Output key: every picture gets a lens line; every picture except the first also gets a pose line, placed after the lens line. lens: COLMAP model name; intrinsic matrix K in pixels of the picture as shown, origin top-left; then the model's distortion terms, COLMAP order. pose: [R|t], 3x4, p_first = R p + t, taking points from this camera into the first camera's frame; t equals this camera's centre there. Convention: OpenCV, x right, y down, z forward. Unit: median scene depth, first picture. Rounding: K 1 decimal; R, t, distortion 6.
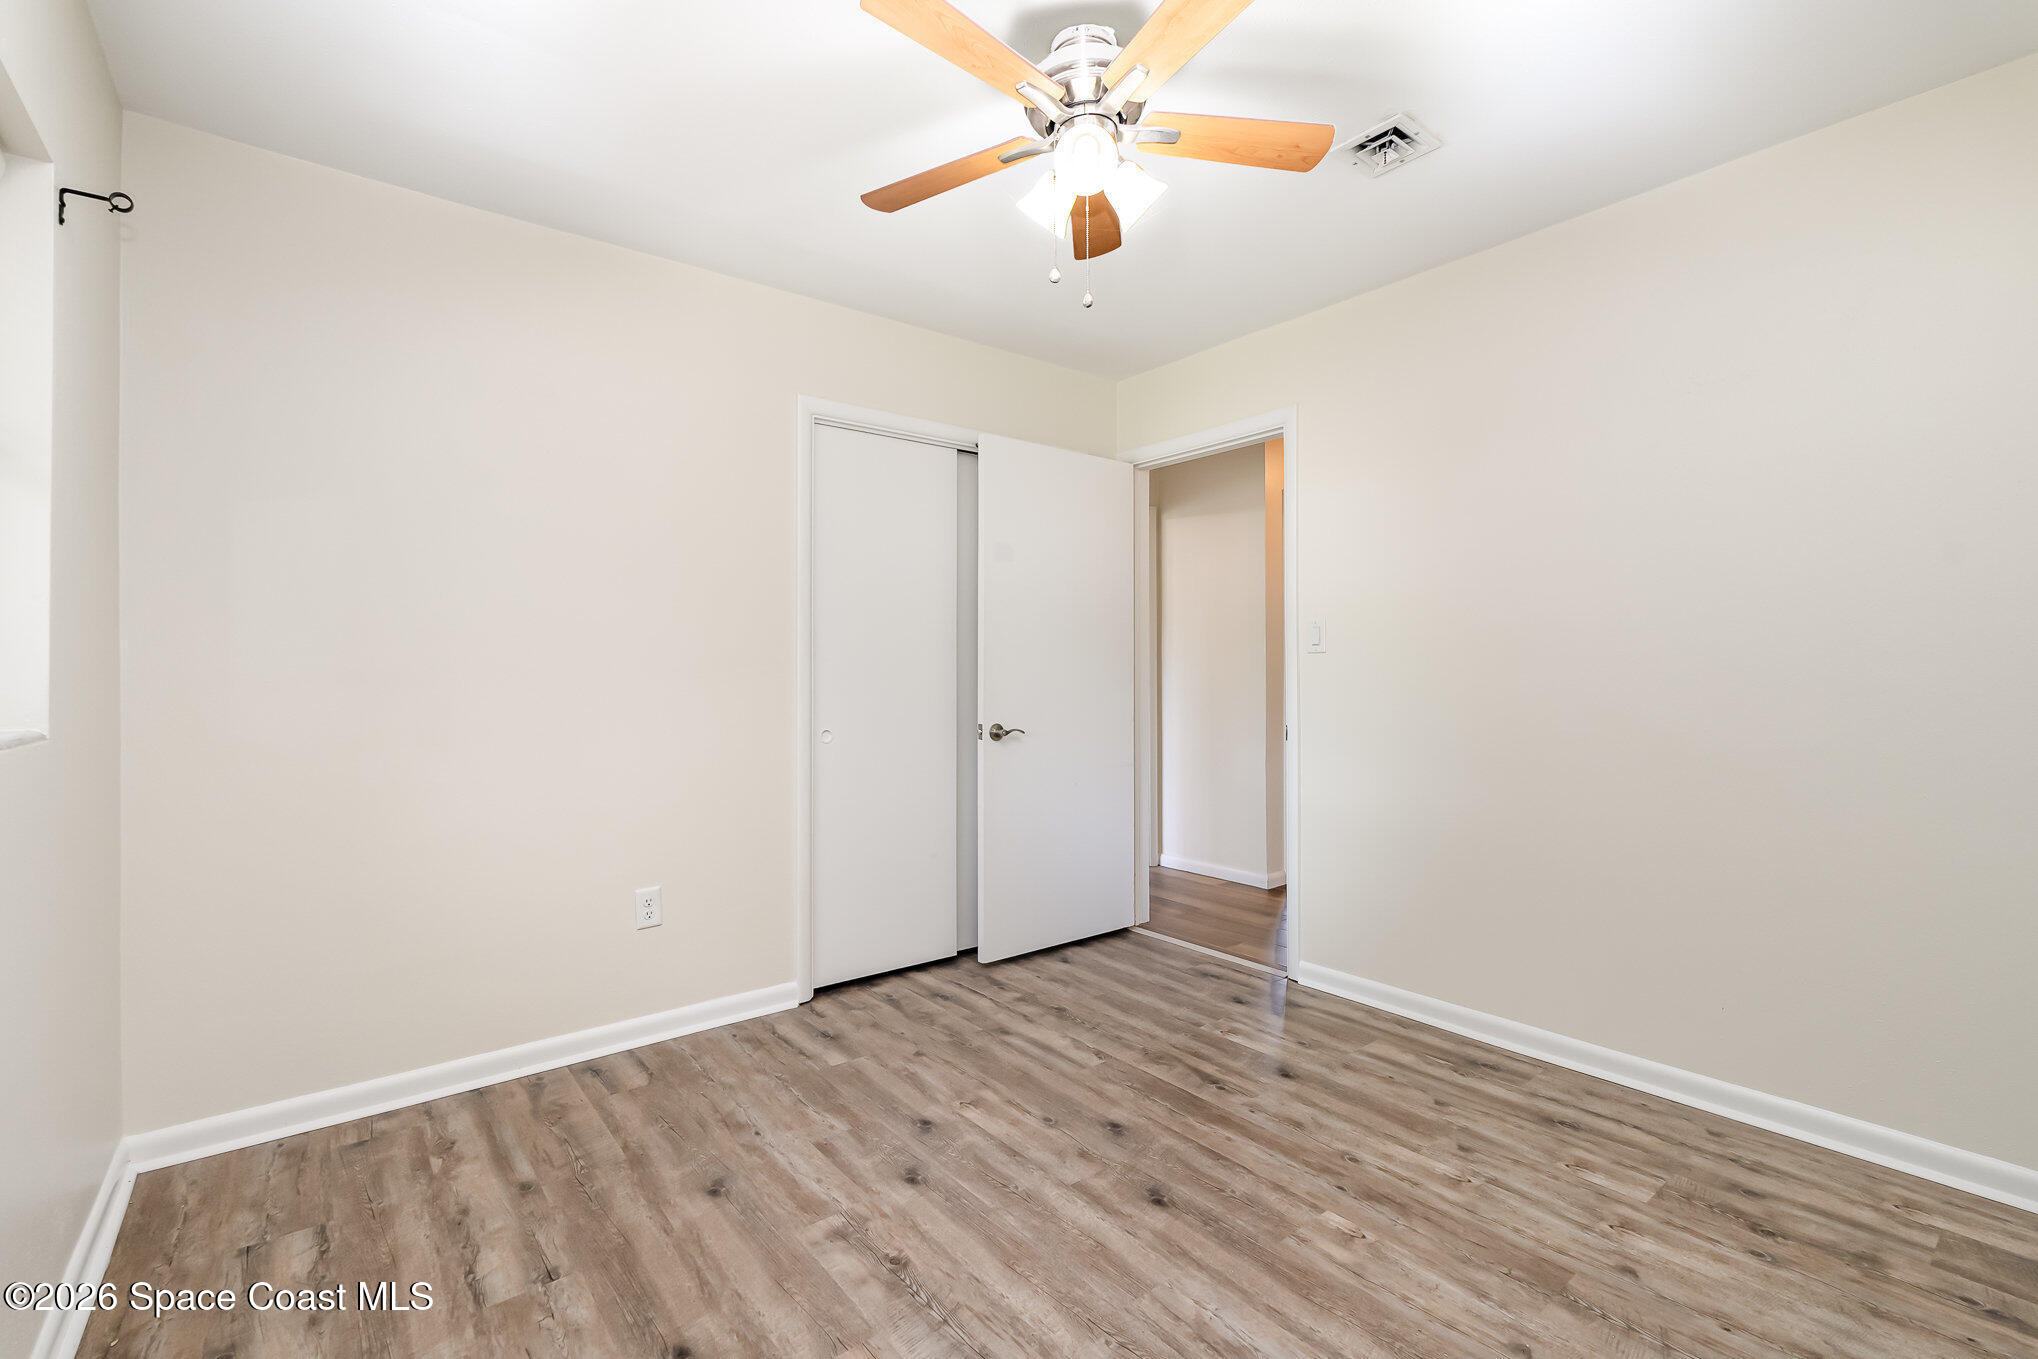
lens RADIAL K [[897.1, 0, 1028.2], [0, 897.1, 683.8], [0, 0, 1]] dist [-0.001221, -0.000161]
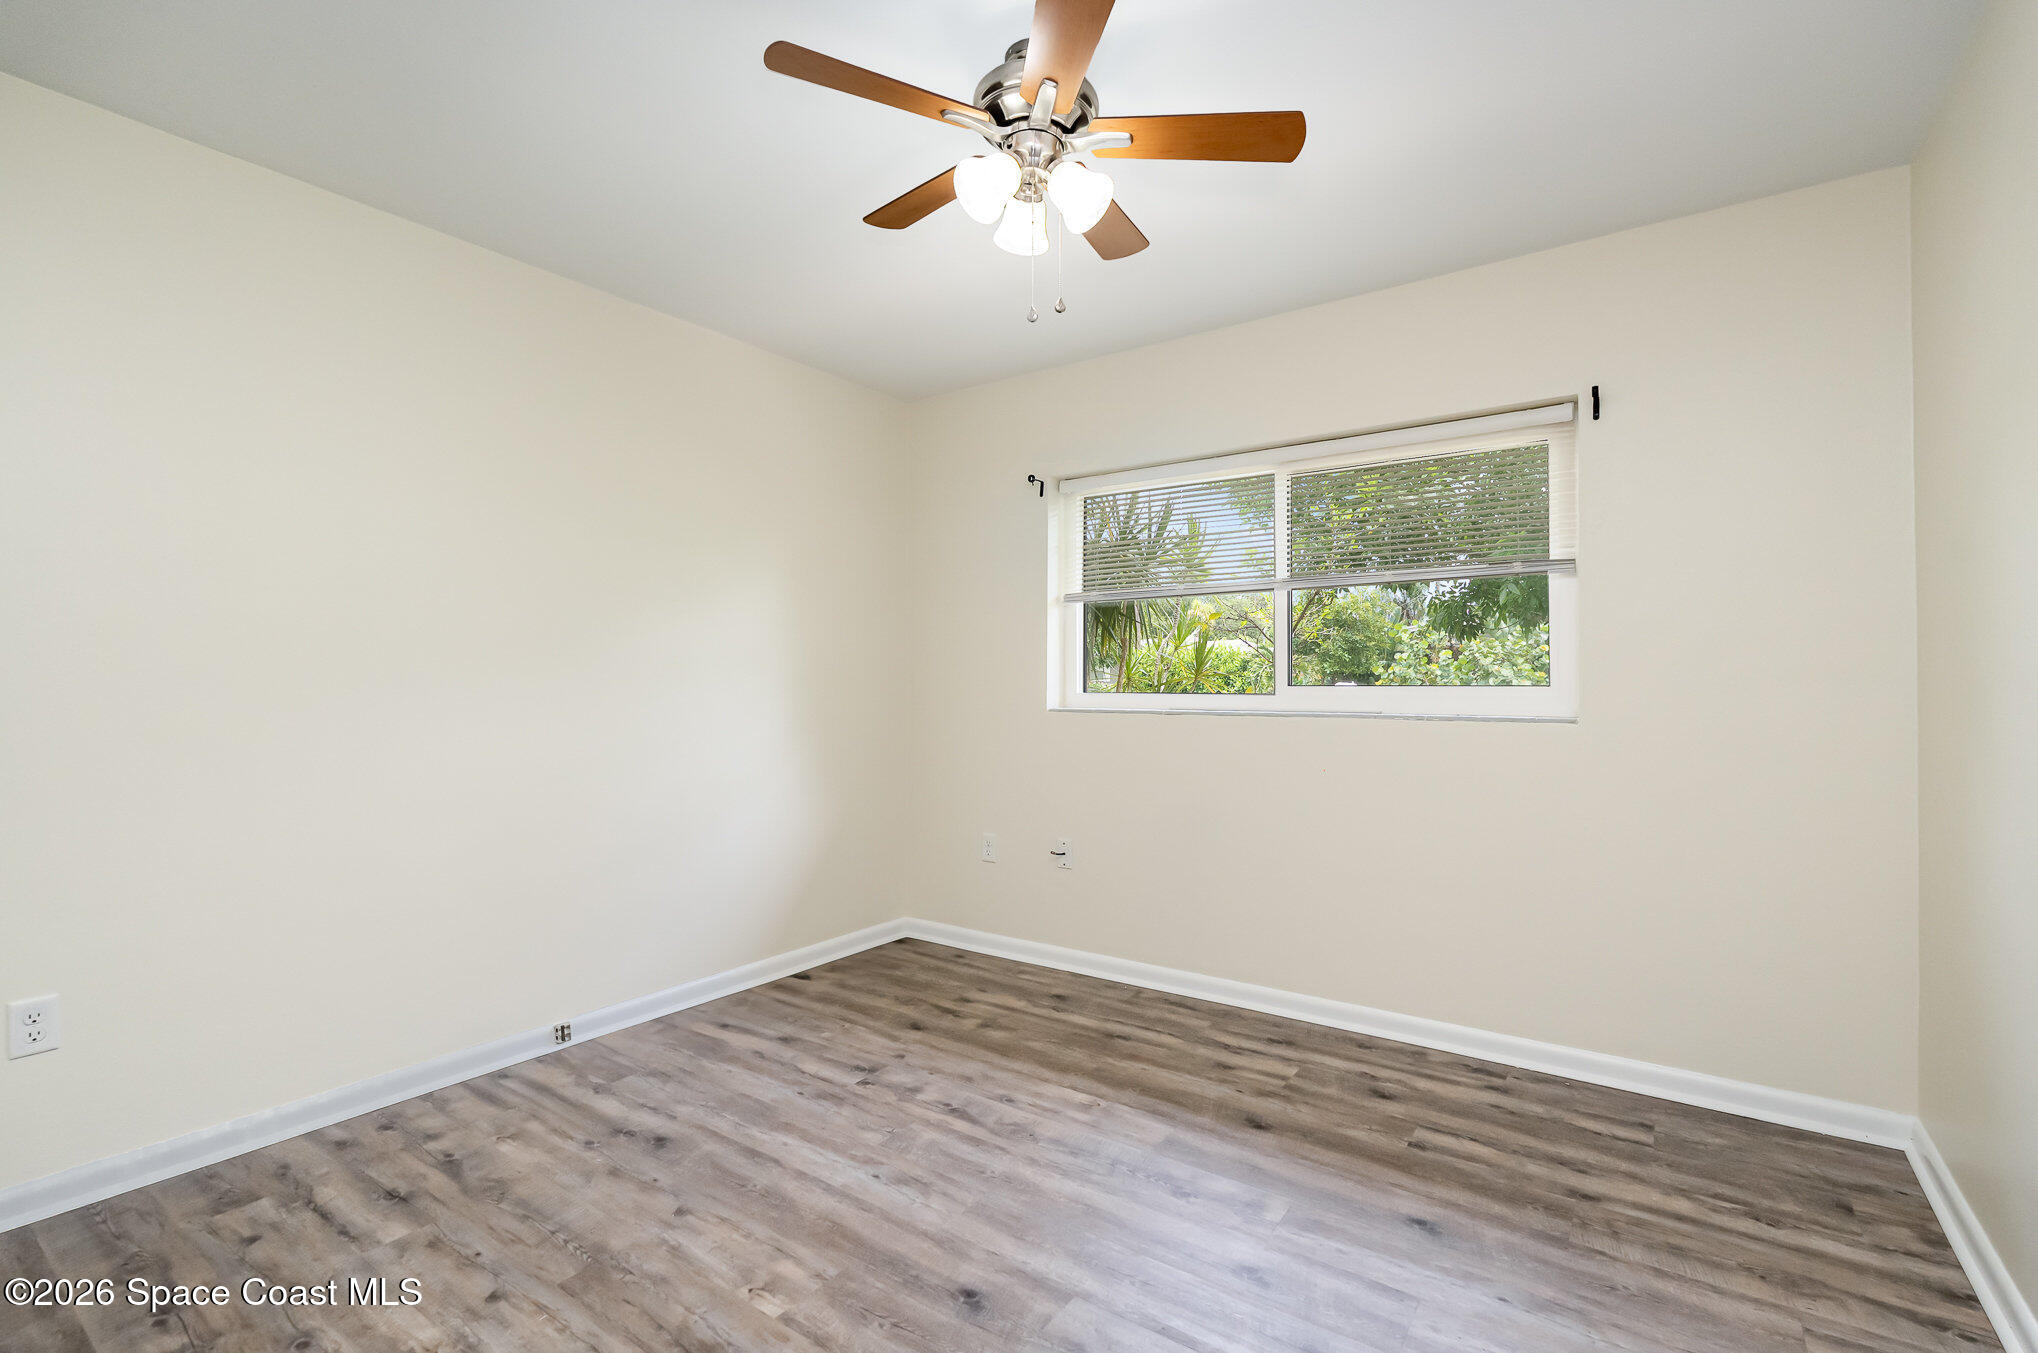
lens RADIAL K [[897.1, 0, 1028.2], [0, 897.1, 680.8], [0, 0, 1]] dist [-0.001221, -0.000161]
pose [[-0.960781, 0.003080, -0.277290, 0.341540], [0.001076, 0.999972, 0.007381, -0.027828], [0.277305, 0.006793, -0.960758, 1.913181]]
